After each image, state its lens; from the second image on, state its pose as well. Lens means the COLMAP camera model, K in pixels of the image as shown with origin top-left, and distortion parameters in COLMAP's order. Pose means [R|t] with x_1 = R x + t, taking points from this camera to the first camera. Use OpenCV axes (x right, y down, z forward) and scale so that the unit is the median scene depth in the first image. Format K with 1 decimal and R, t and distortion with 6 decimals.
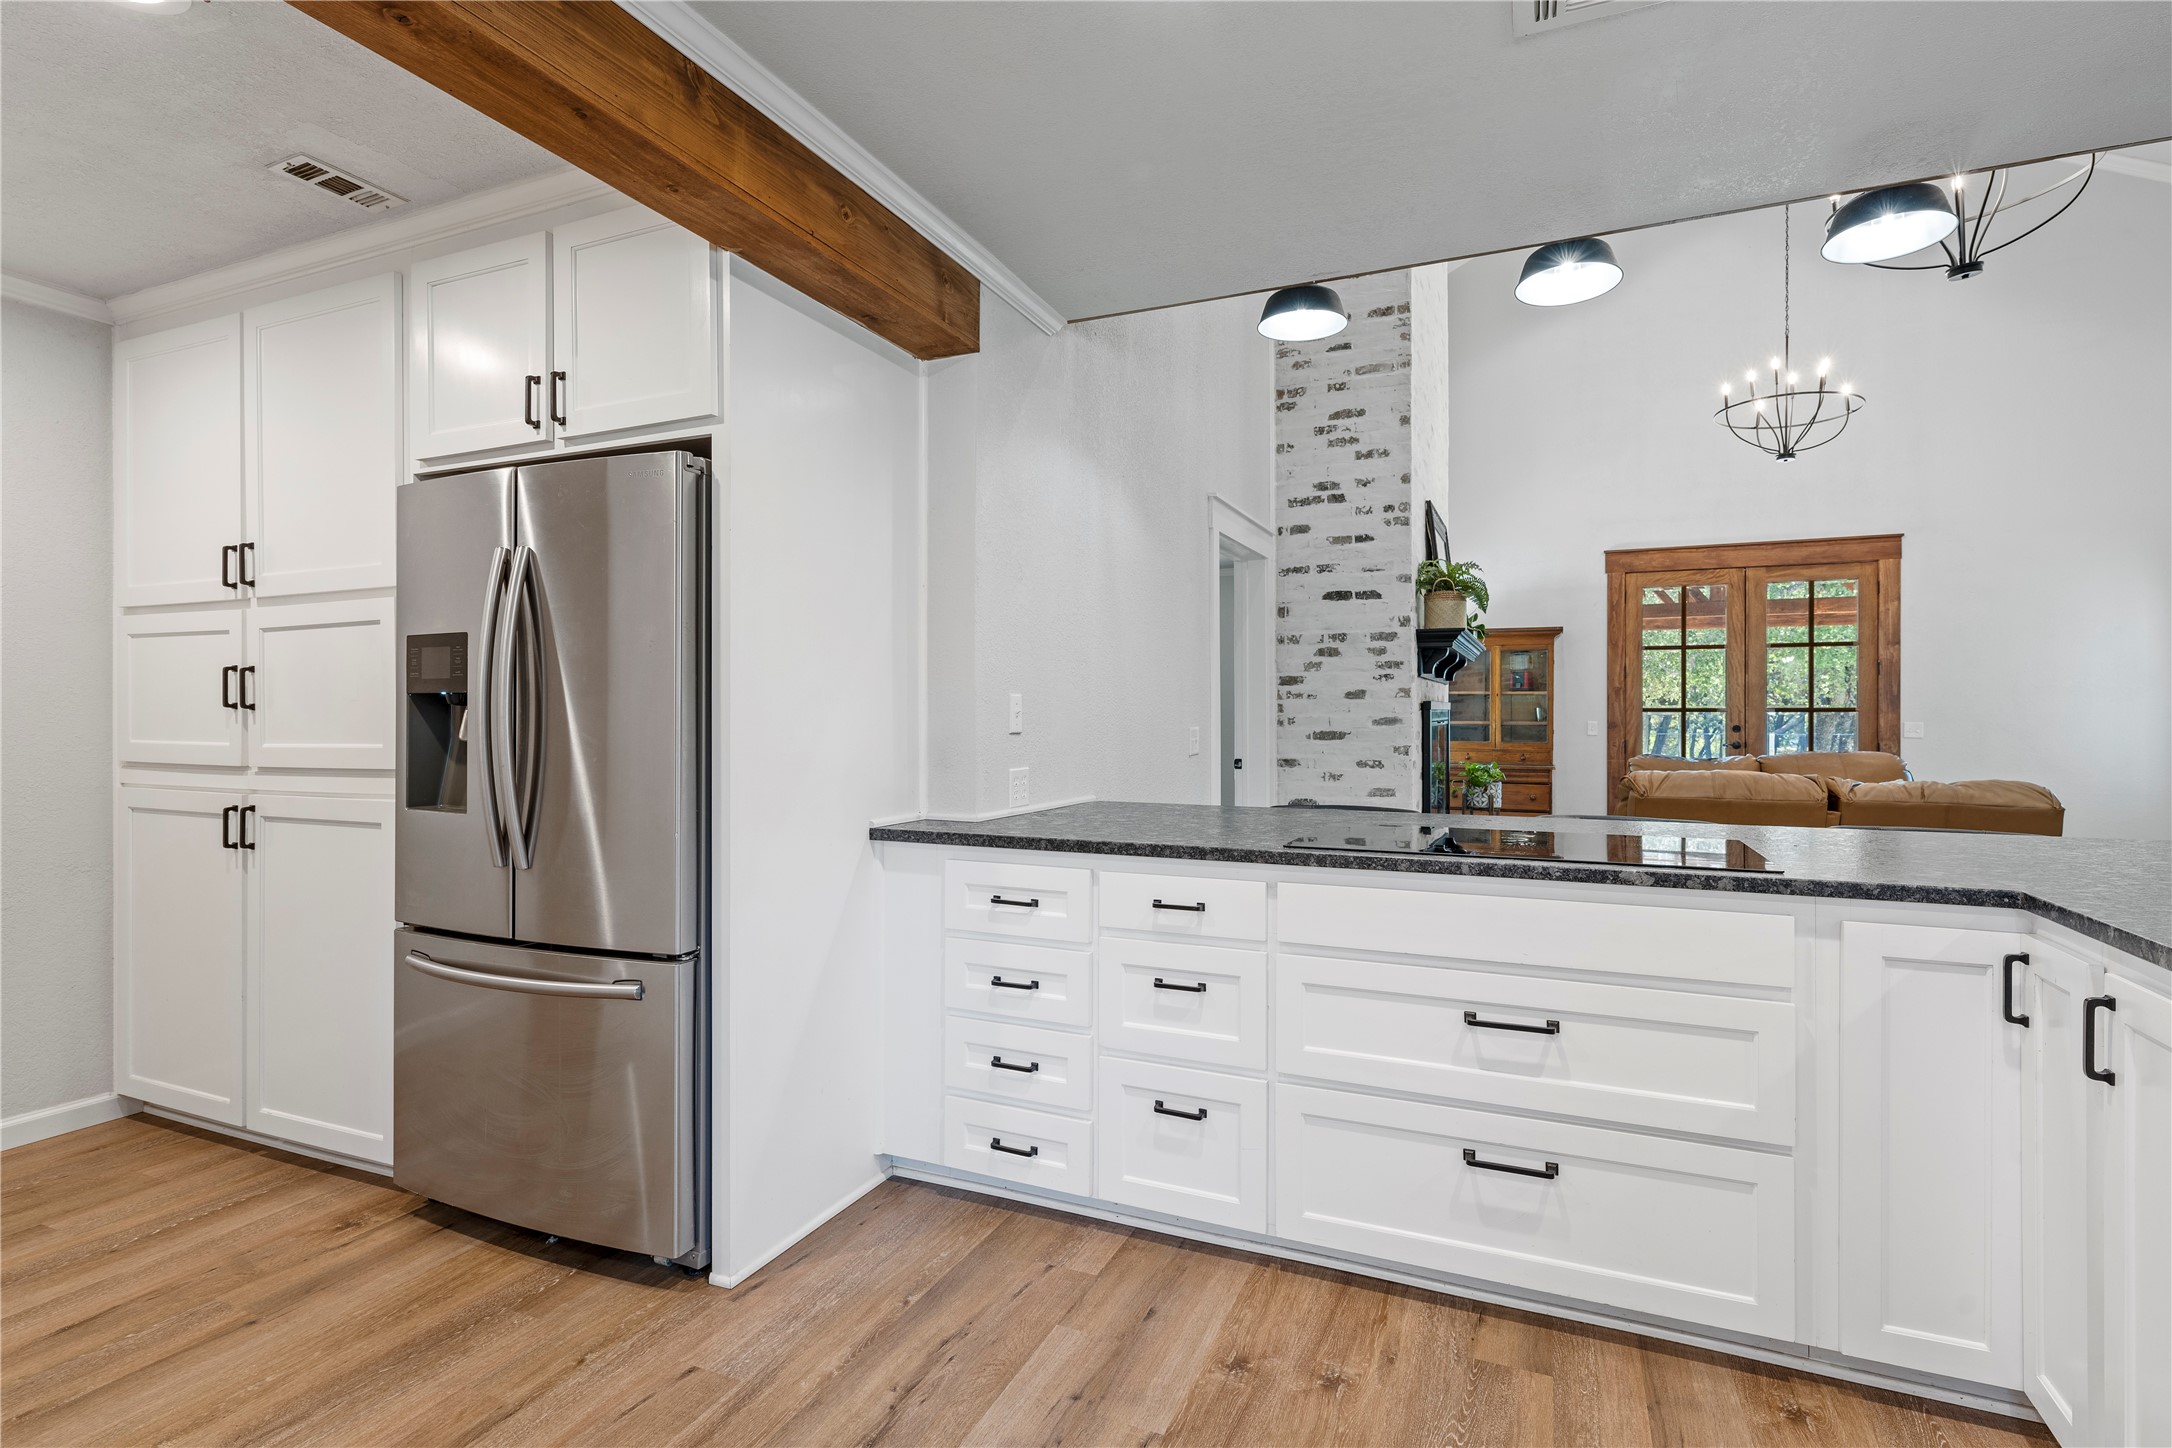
lens RADIAL K [[1045.6, 0, 1079.6], [0, 1045.6, 714.6], [0, 0, 1]] dist [0.000781, -0.000811]
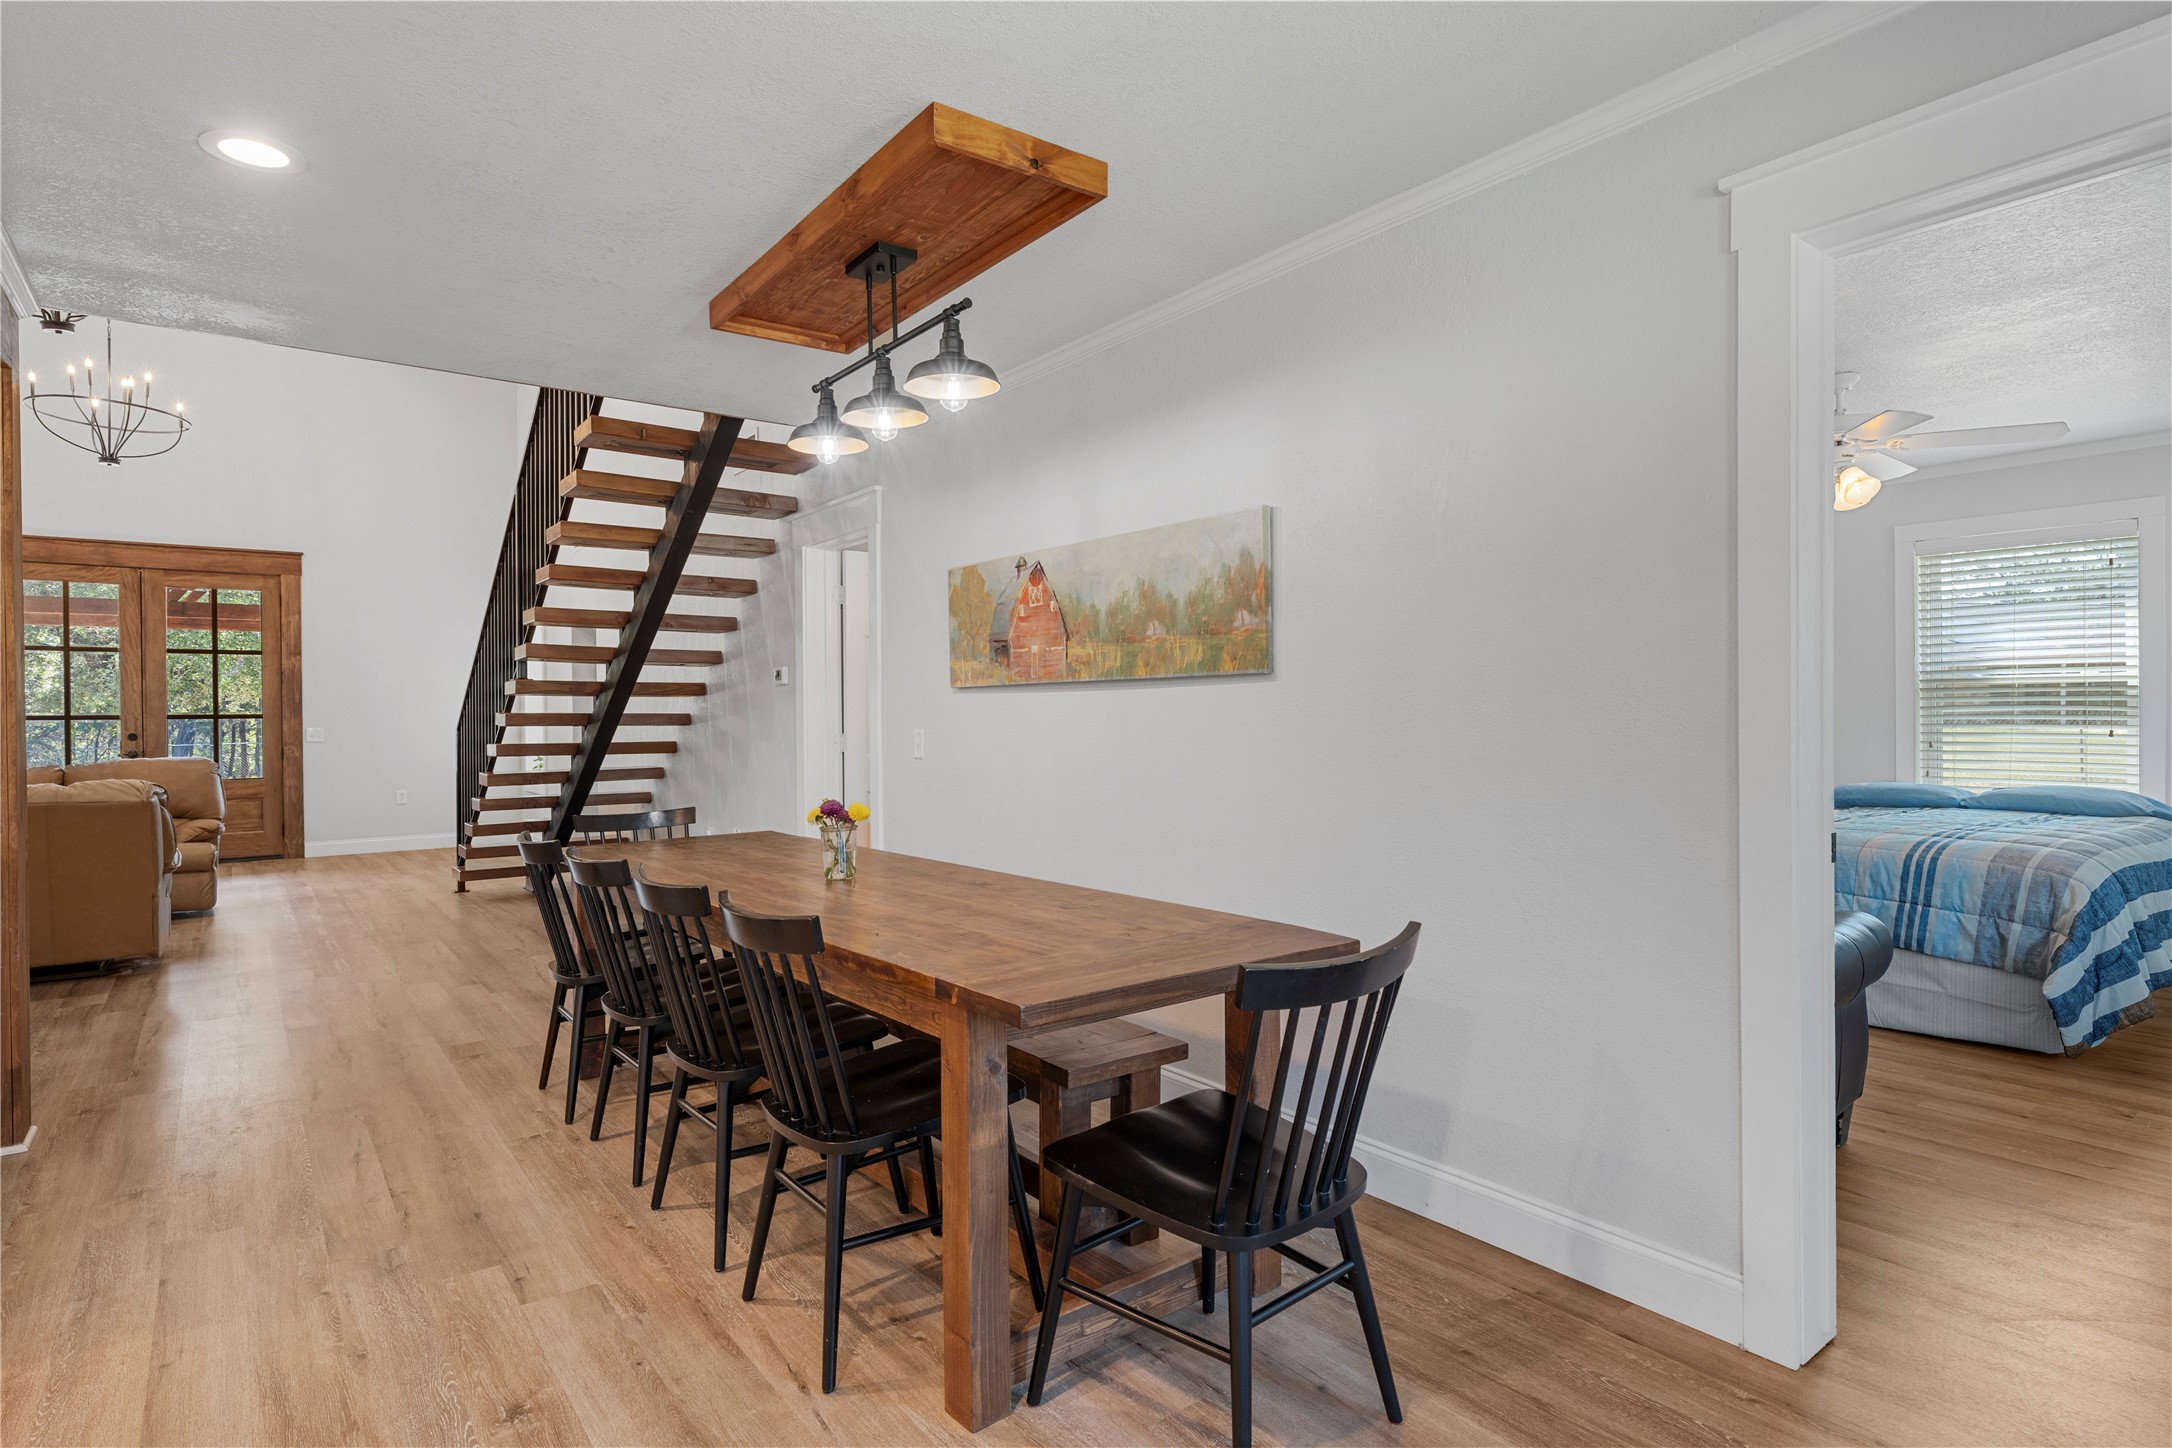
lens RADIAL K [[1145.5, 0, 1076.6], [0, 1145.5, 719.8], [0, 0, 1]] dist [0.003713, 0.000236]
pose [[0.488571, -0.008960, 0.872478, 0.221139], [0.008983, 0.999946, 0.005238, -0.000433], [-0.872478, 0.005279, 0.488625, -0.397391]]
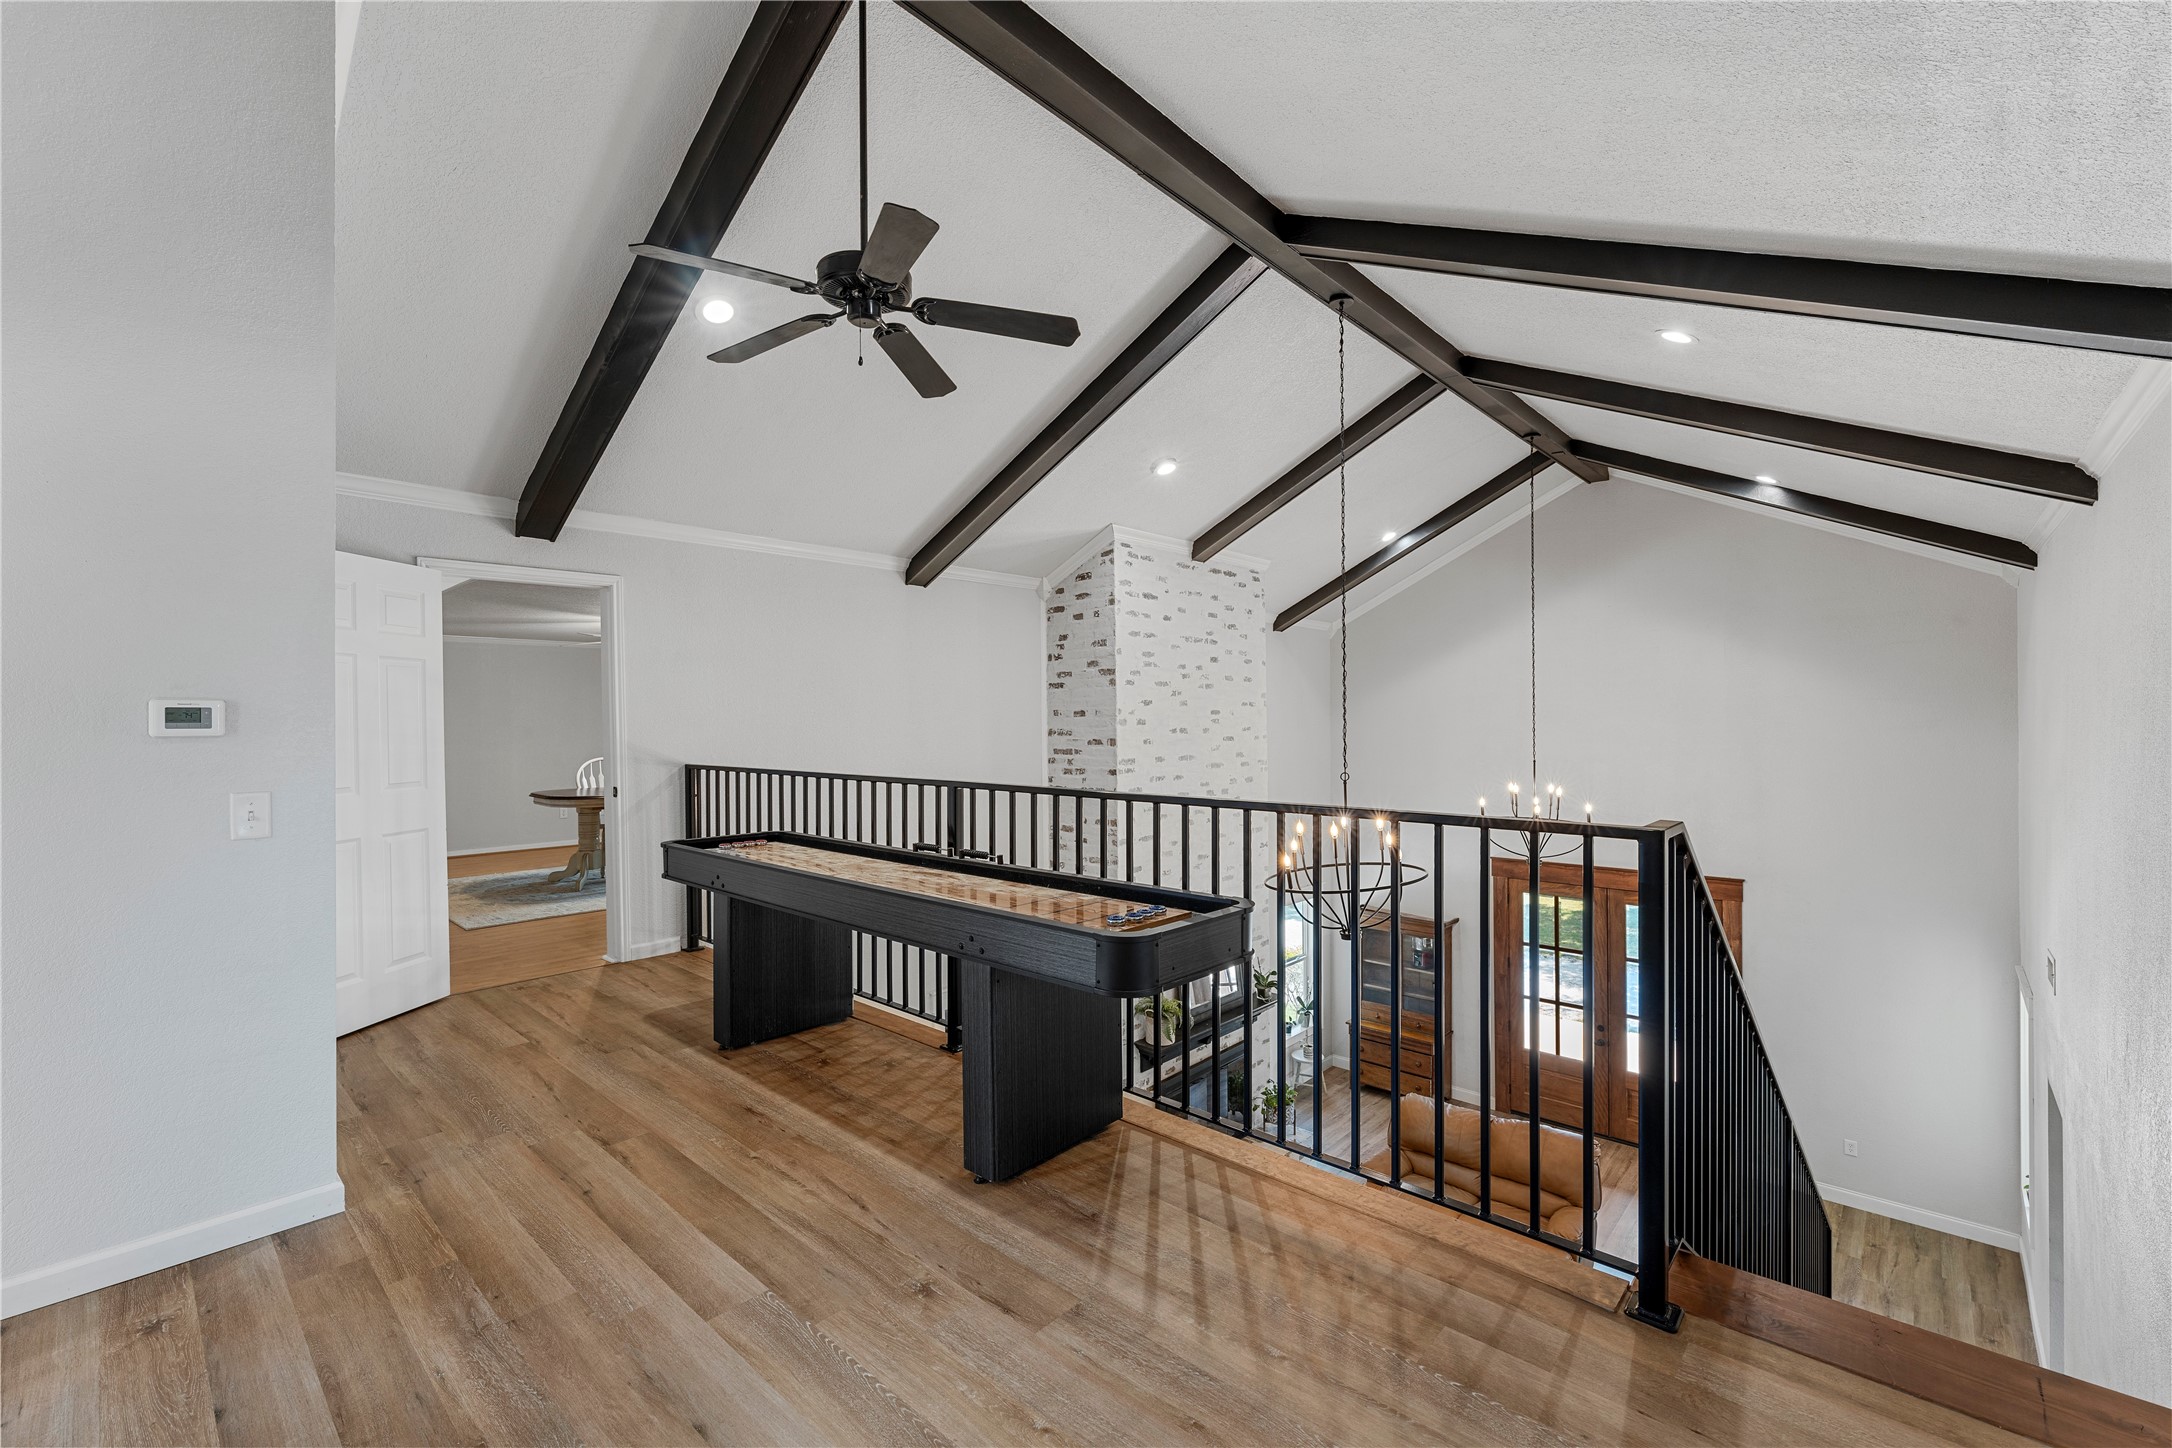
lens RADIAL K [[929.8, 0, 1088.4], [0, 929.8, 725.6], [0, 0, 1]] dist [0.006531, -0.002778]
pose [[0.950548, -0.005555, -0.310529, 0.657324], [0.008670, 0.999925, 0.008653, -0.521275], [0.310458, -0.010917, 0.950524, -0.208990]]
